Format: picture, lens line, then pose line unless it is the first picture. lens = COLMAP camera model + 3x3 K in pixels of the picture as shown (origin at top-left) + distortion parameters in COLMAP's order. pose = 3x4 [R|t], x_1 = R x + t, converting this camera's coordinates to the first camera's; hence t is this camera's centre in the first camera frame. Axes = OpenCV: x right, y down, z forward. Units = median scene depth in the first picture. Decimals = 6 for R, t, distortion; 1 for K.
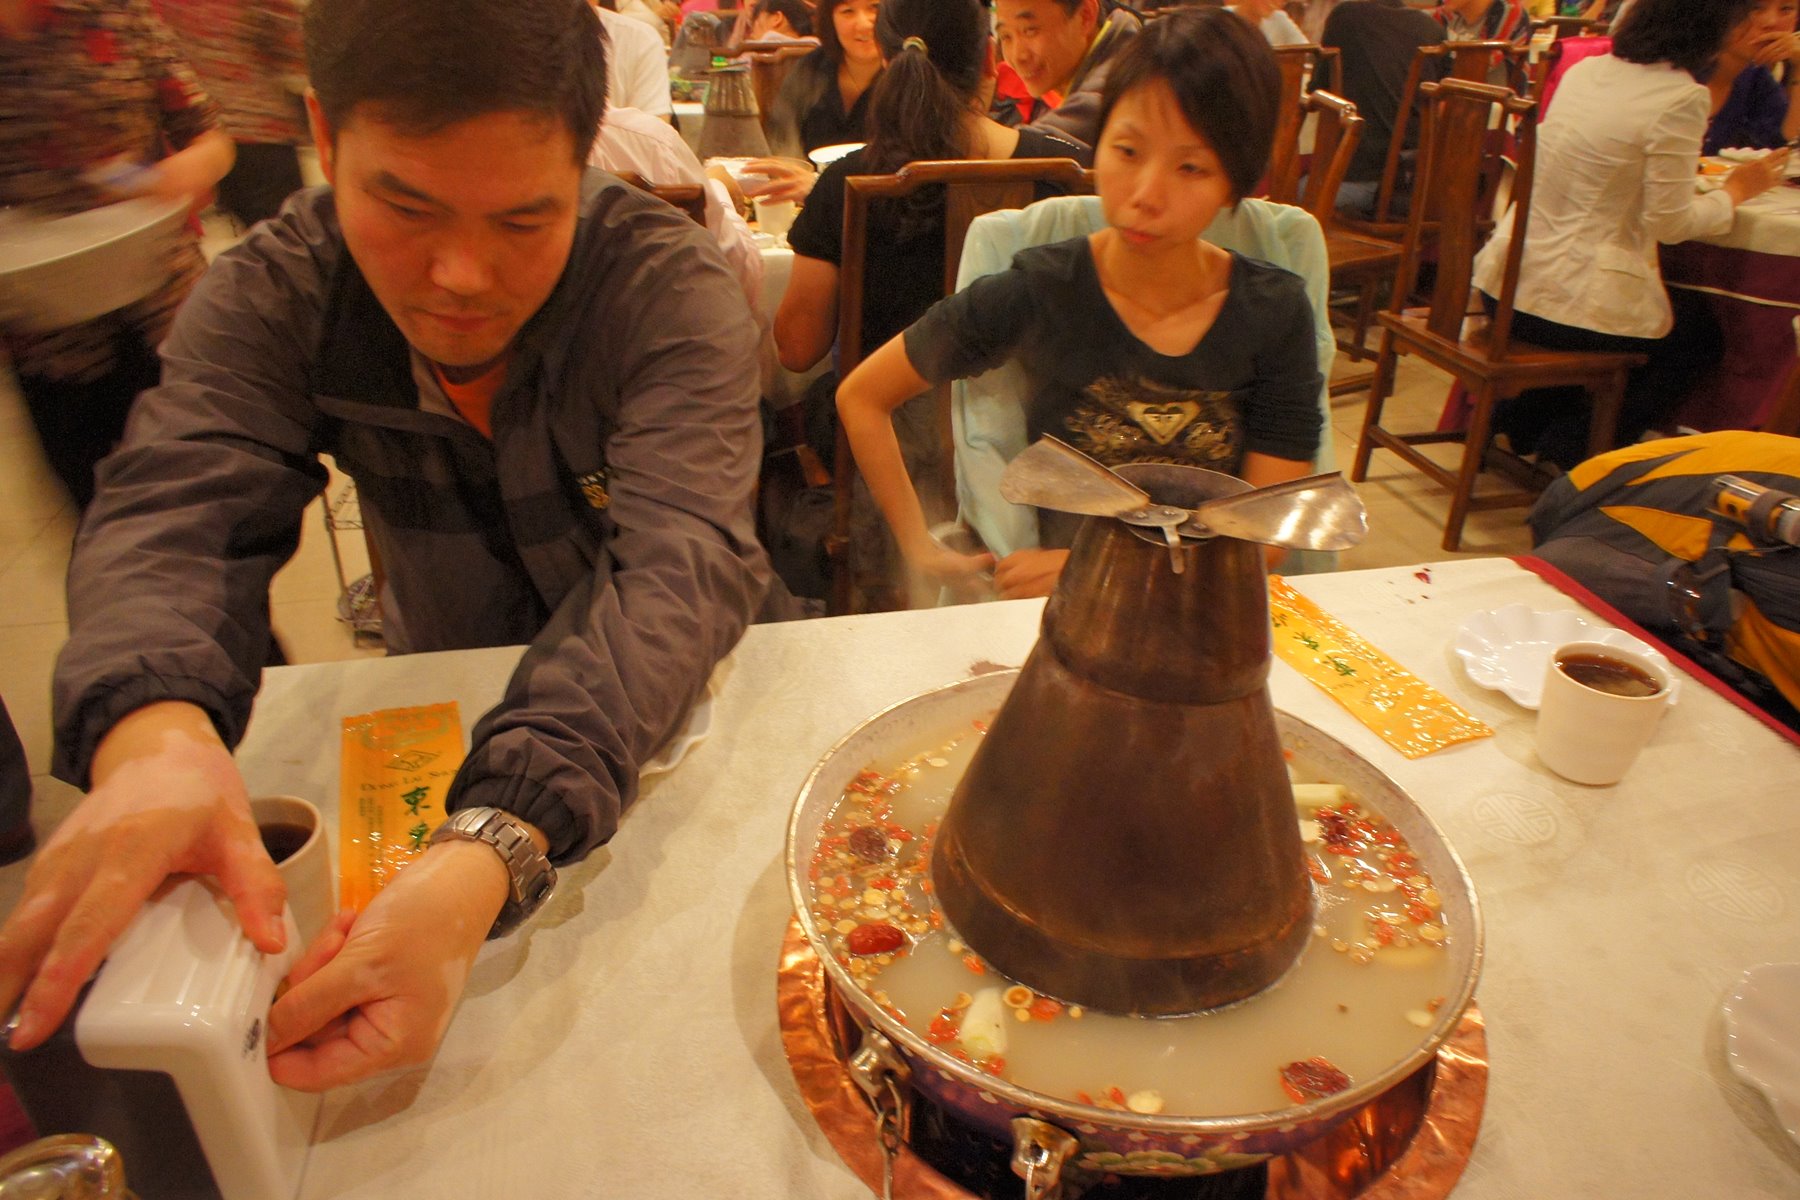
lens RADIAL K [[1241.8, 0, 911.0], [0, 1241.8, 604.1], [0, 0, 1]] dist [-0.050432, 0.080043]
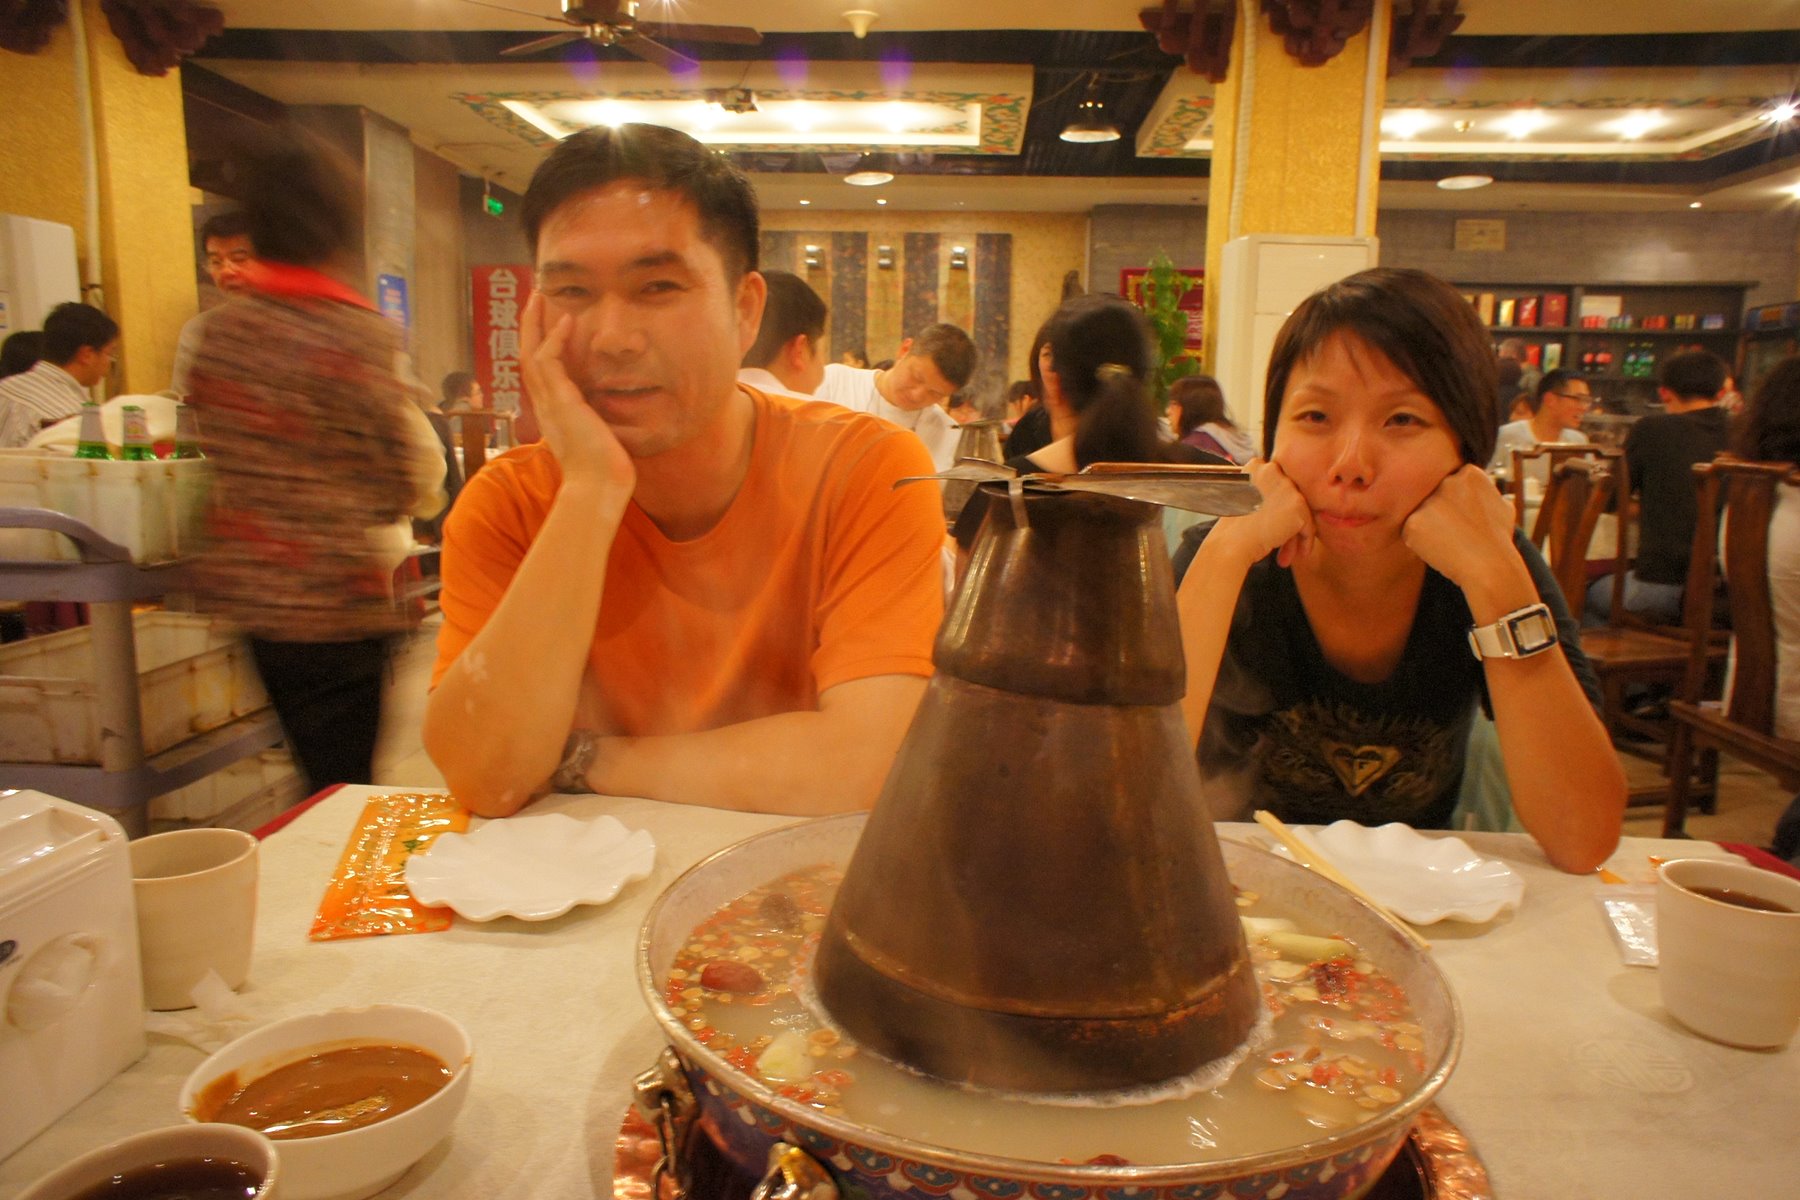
lens RADIAL K [[1241.8, 0, 907.5], [0, 1241.8, 590.3], [0, 0, 1]] dist [-0.050432, 0.080043]
pose [[0.965556, 0.050797, -0.255188, 0.309712], [-0.136082, 0.934519, -0.328870, 0.280257], [0.221772, 0.352269, 0.909243, 0.121476]]
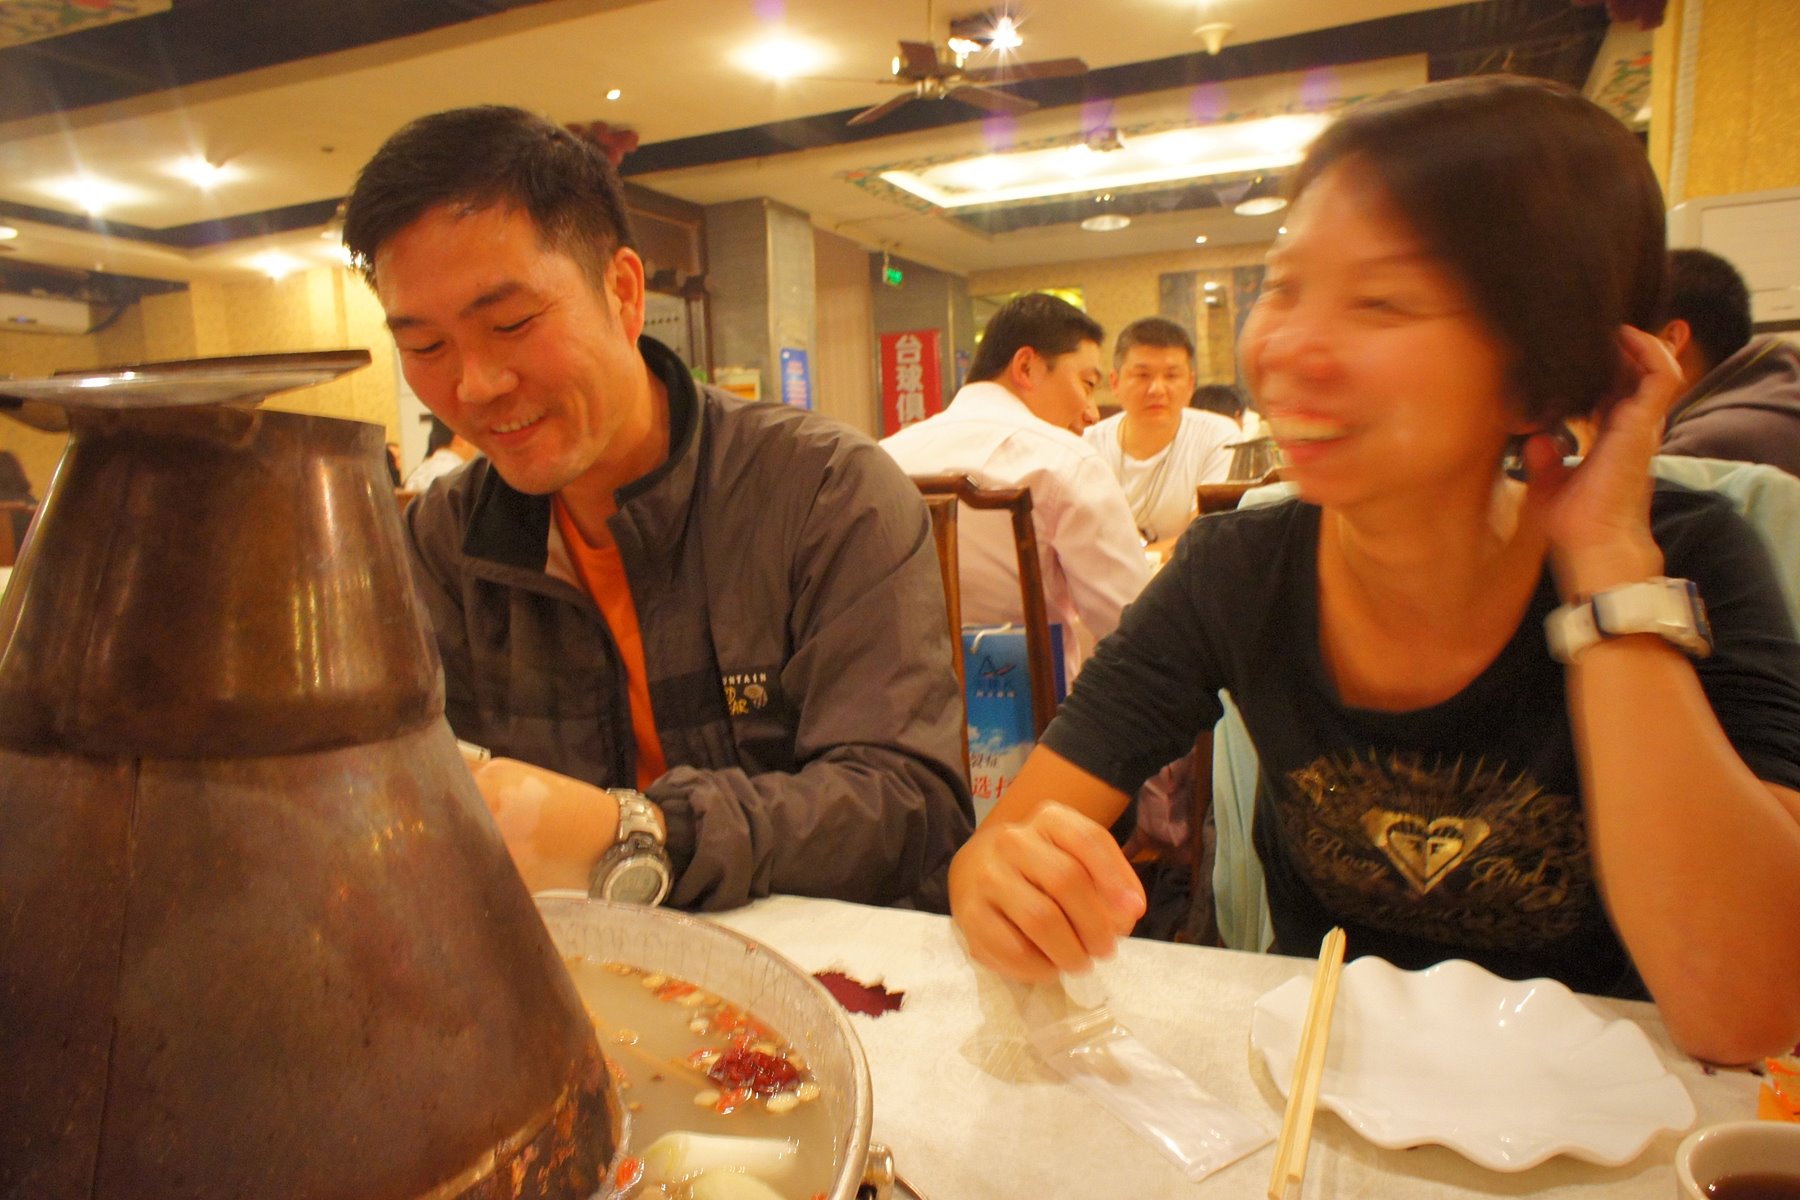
lens RADIAL K [[1241.8, 0, 900.0], [0, 1241.8, 586.2], [0, 0, 1]] dist [-0.050432, 0.080043]
pose [[0.809215, 0.020866, -0.587141, 0.754153], [-0.243681, 0.921274, -0.303107, 0.076855], [0.534594, 0.388354, 0.750594, 0.688463]]
